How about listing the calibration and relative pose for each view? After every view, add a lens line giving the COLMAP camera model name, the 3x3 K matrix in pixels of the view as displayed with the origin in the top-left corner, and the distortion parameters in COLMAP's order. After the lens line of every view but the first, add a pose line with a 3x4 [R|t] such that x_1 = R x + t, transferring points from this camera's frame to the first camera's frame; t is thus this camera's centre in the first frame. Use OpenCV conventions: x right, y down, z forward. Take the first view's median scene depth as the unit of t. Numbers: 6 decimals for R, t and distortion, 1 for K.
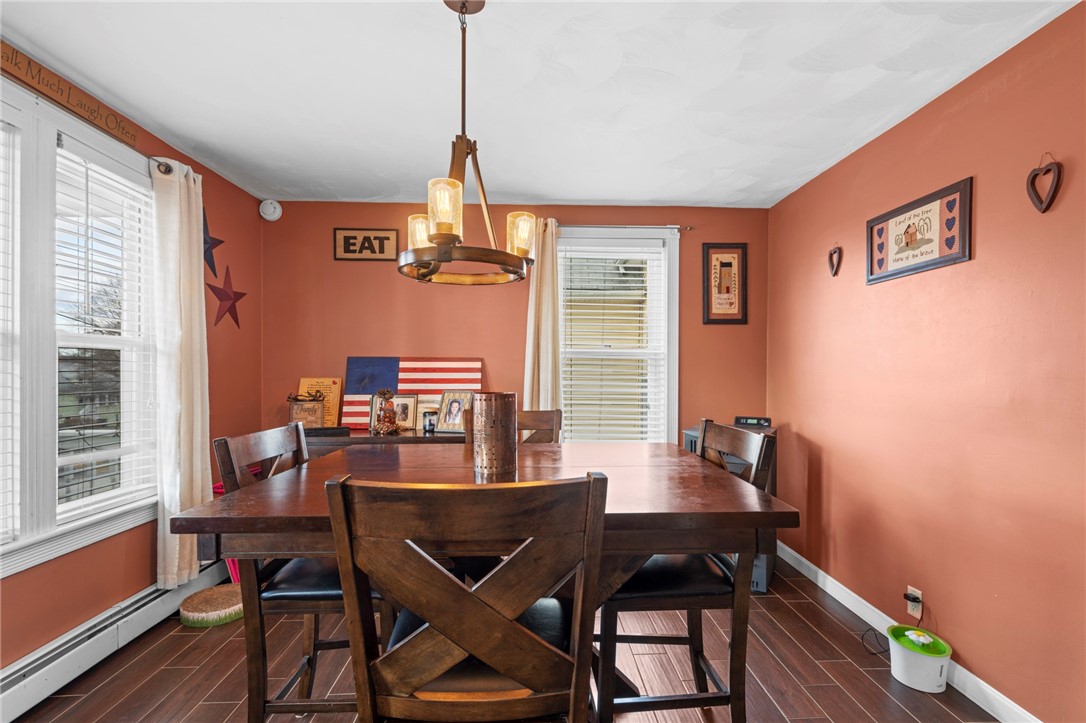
lens RADIAL K [[500.3, 0, 552.4], [0, 500.3, 369.8], [0, 0, 1]] dist [-0.005658, 0.002112]
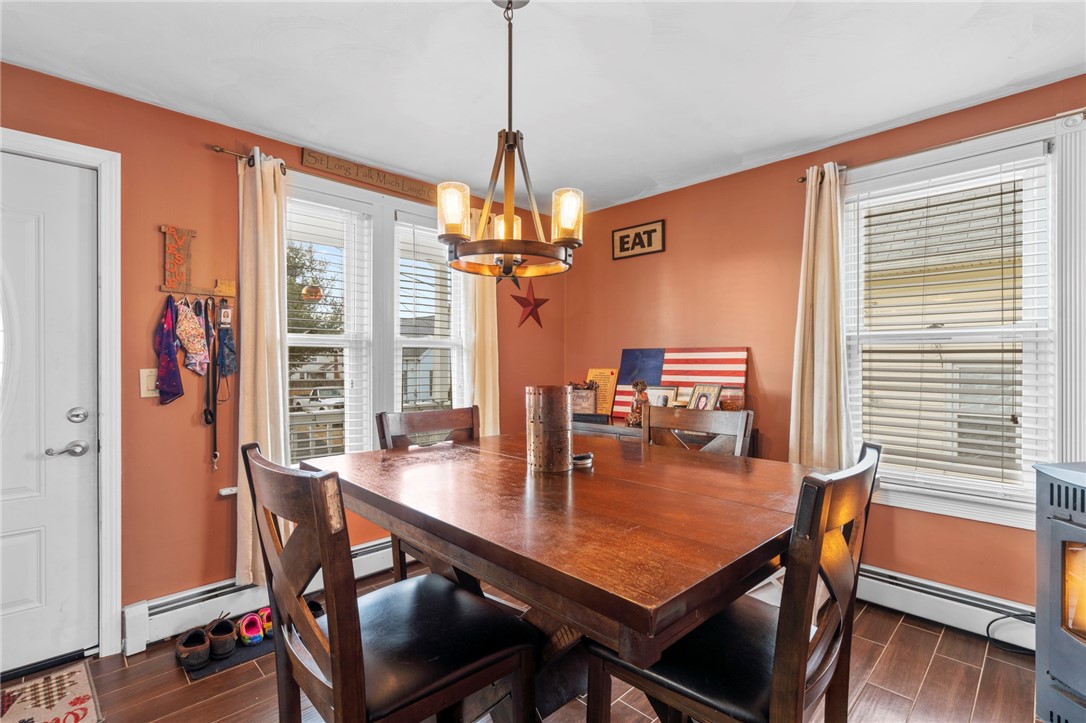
lens RADIAL K [[500.3, 0, 545.6], [0, 500.3, 361.6], [0, 0, 1]] dist [-0.005658, 0.002112]
pose [[0.669072, -0.003064, -0.743192, 0.273117], [0.004589, 0.999989, 0.000008, -0.000337], [0.743184, -0.003415, 0.669079, 0.164442]]
